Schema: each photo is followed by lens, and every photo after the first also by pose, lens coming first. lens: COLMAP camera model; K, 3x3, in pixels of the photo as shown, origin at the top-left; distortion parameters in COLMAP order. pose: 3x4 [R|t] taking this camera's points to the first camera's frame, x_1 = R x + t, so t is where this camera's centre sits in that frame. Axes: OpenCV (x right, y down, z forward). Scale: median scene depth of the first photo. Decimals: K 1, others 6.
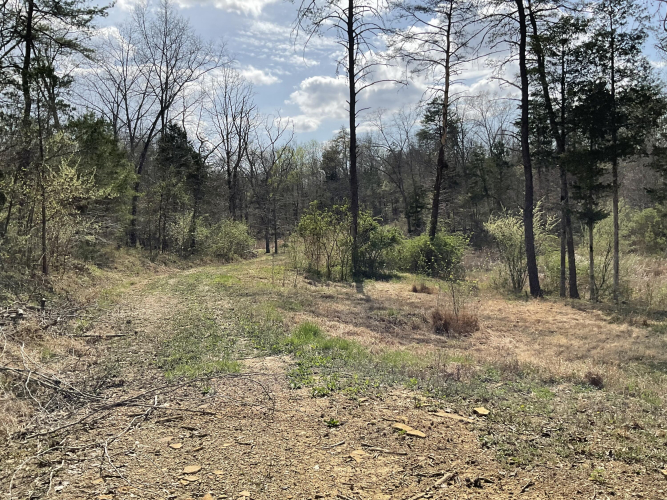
lens RADIAL K [[621.0, 0, 332.7], [0, 621.0, 251.3], [0, 0, 1]] dist [0.007995, 0.000000]
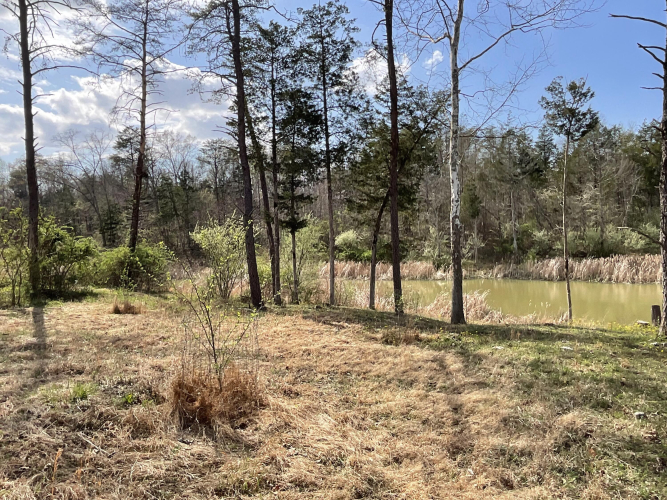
lens RADIAL K [[466.7, 0, 324.4], [0, 466.7, 253.6], [0, 0, 1]] dist [-0.021374, 0.012423]
pose [[0.844002, -0.021846, 0.535894, 0.027205], [0.031493, 0.999465, -0.008856, 0.000623], [-0.535414, 0.024352, 0.844239, 0.251209]]
